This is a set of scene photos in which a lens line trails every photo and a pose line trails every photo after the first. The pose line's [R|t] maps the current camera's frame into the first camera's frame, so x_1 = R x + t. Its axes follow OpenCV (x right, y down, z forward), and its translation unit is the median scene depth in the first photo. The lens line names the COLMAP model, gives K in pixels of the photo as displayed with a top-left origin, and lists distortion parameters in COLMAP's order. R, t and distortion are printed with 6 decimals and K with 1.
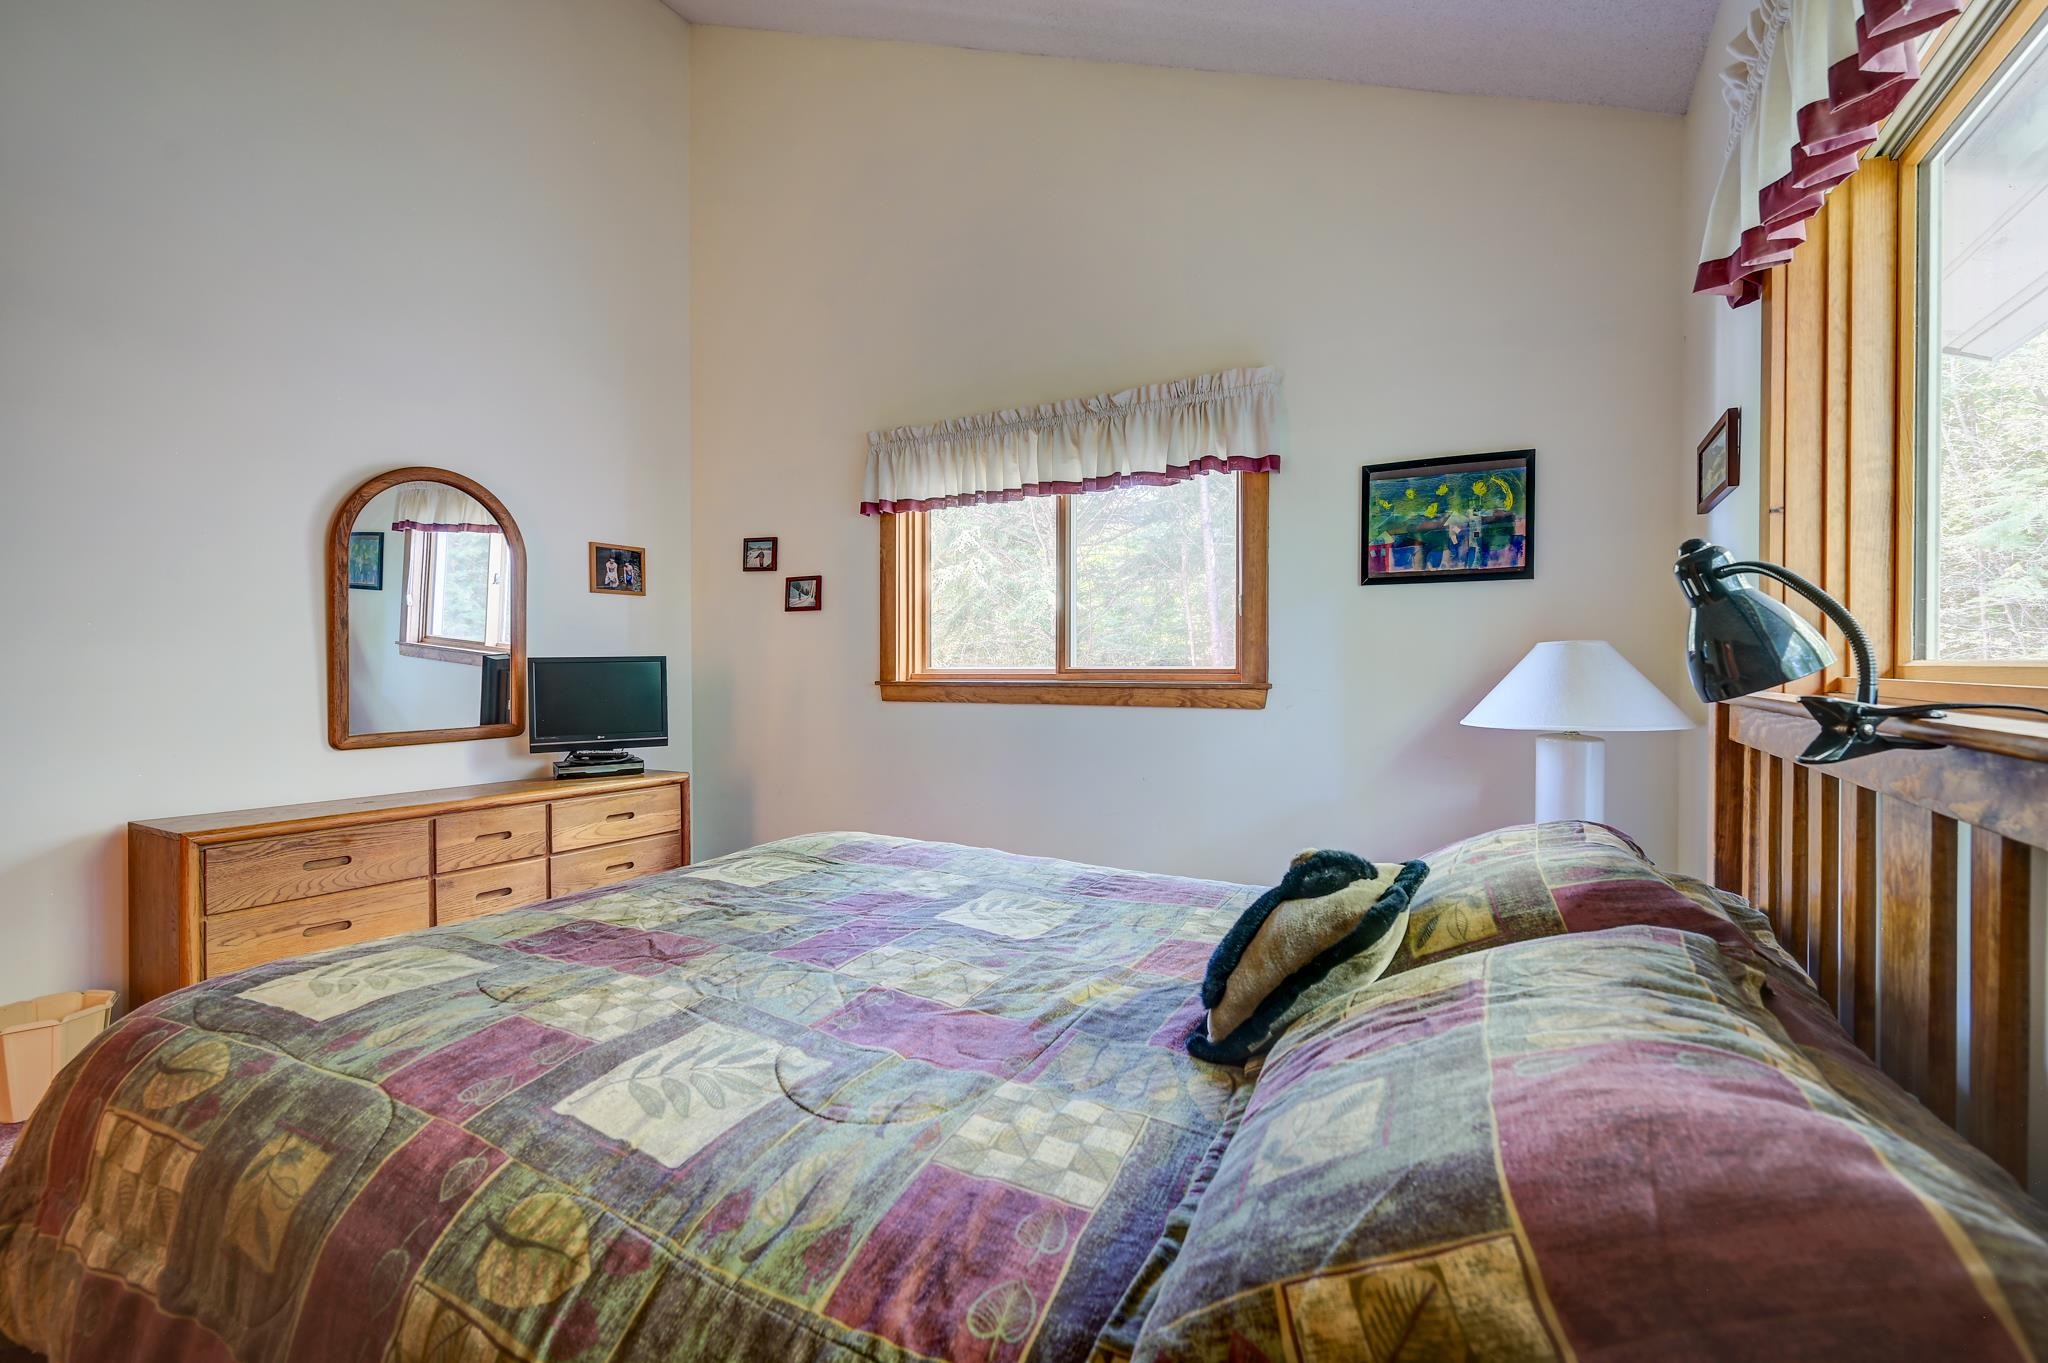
lens RADIAL K [[901.0, 0, 1024.0], [0, 901.0, 681.5], [0, 0, 1]] dist [-0.000409, -0.000312]
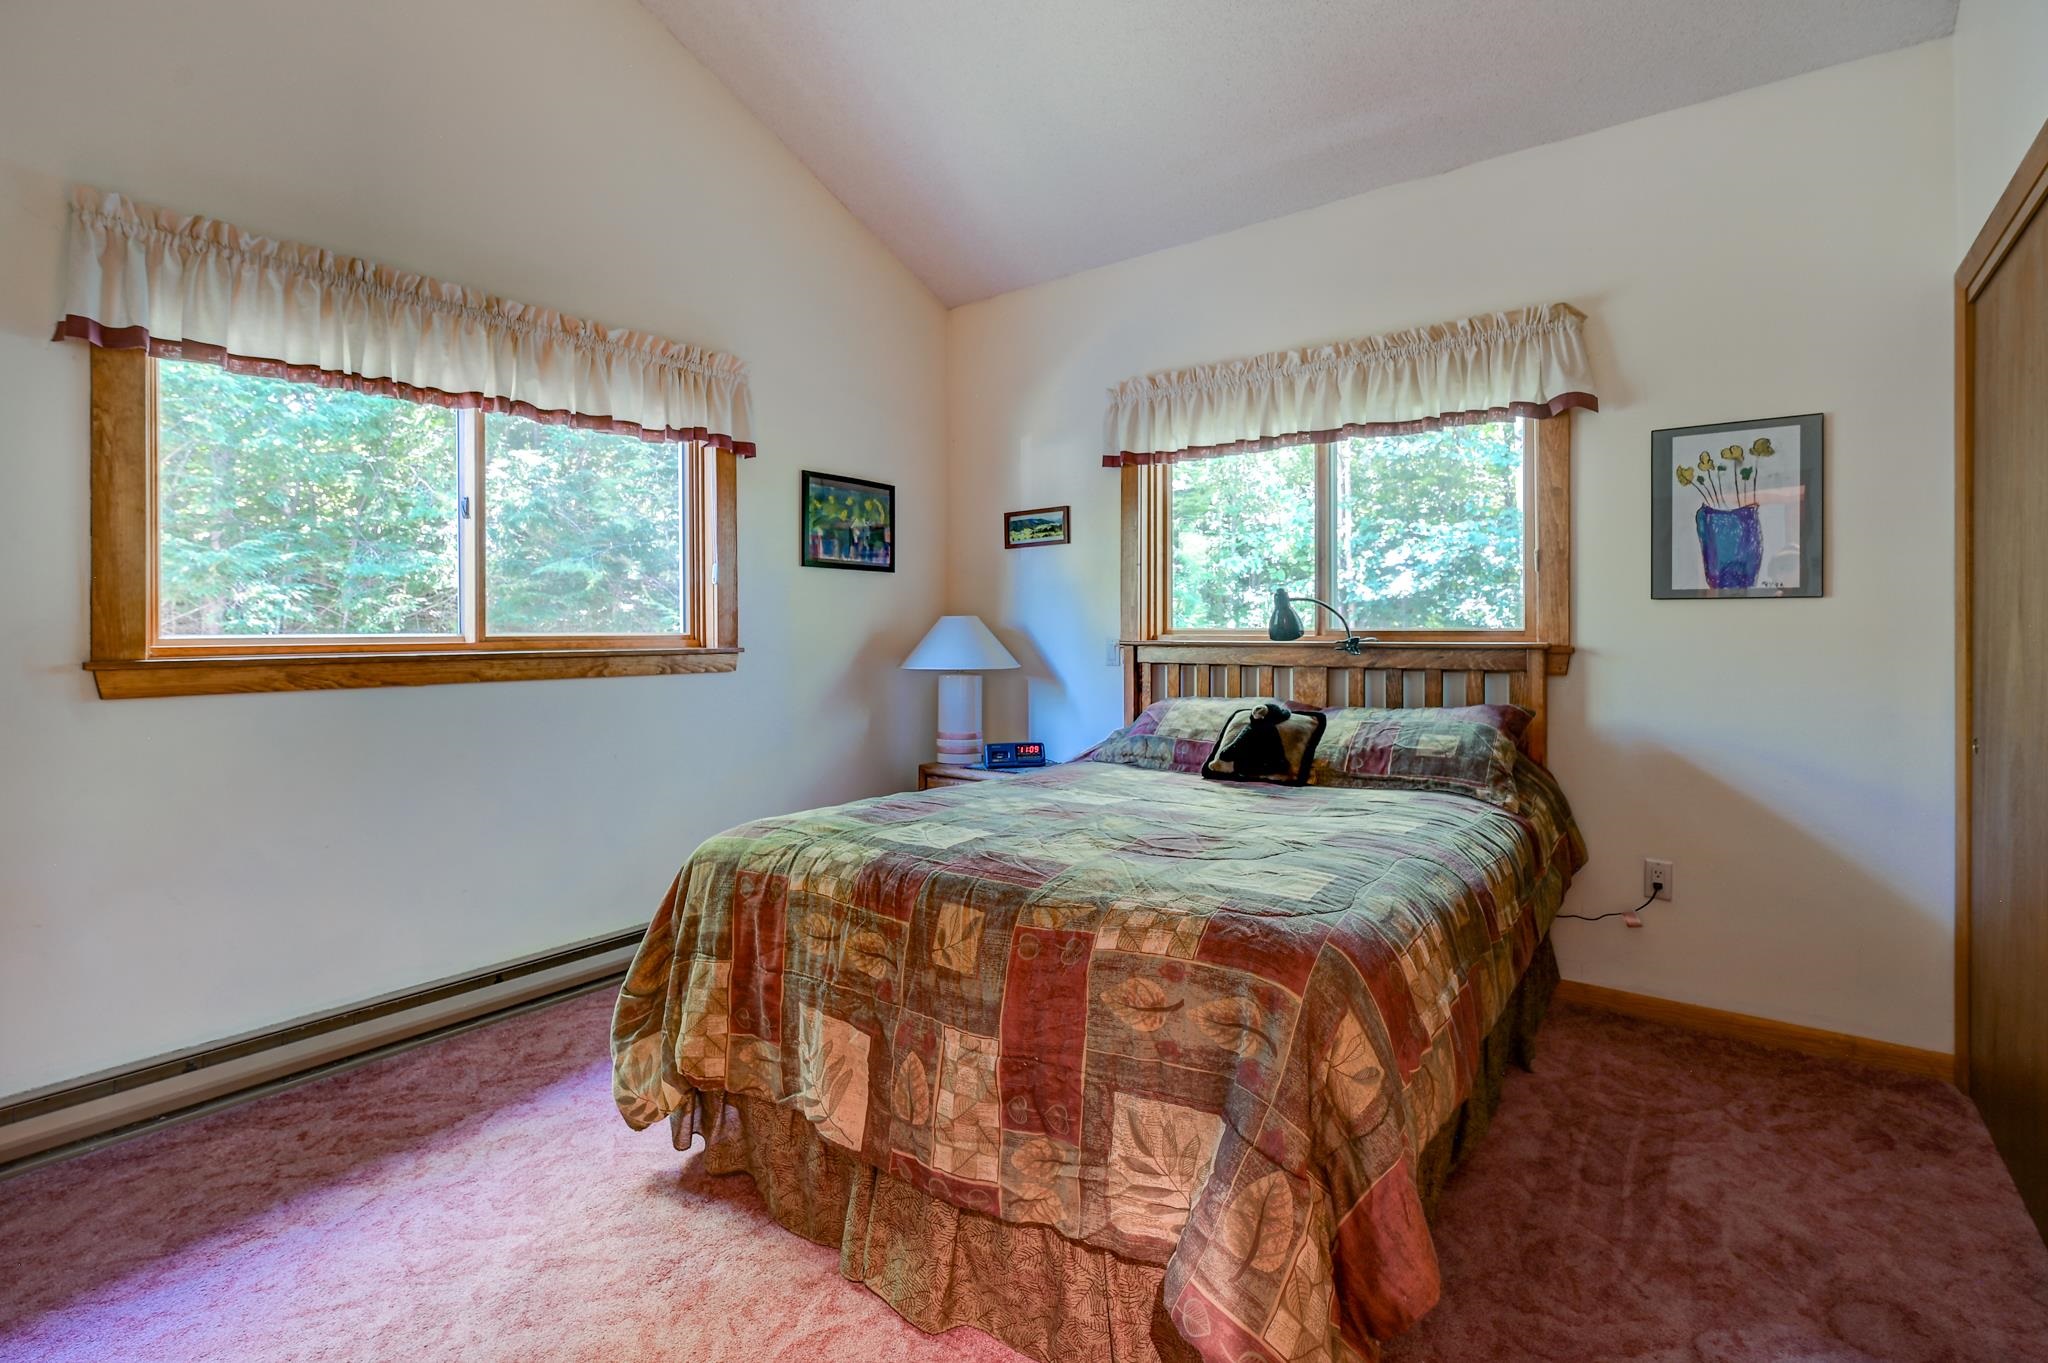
lens RADIAL K [[901.0, 0, 1024.0], [0, 901.0, 681.5], [0, 0, 1]] dist [-0.000409, -0.000312]
pose [[0.168788, -0.057202, 0.983991, -0.796826], [0.015710, 0.998344, 0.055341, -0.012914], [-0.985527, 0.006117, 0.169407, 0.492527]]
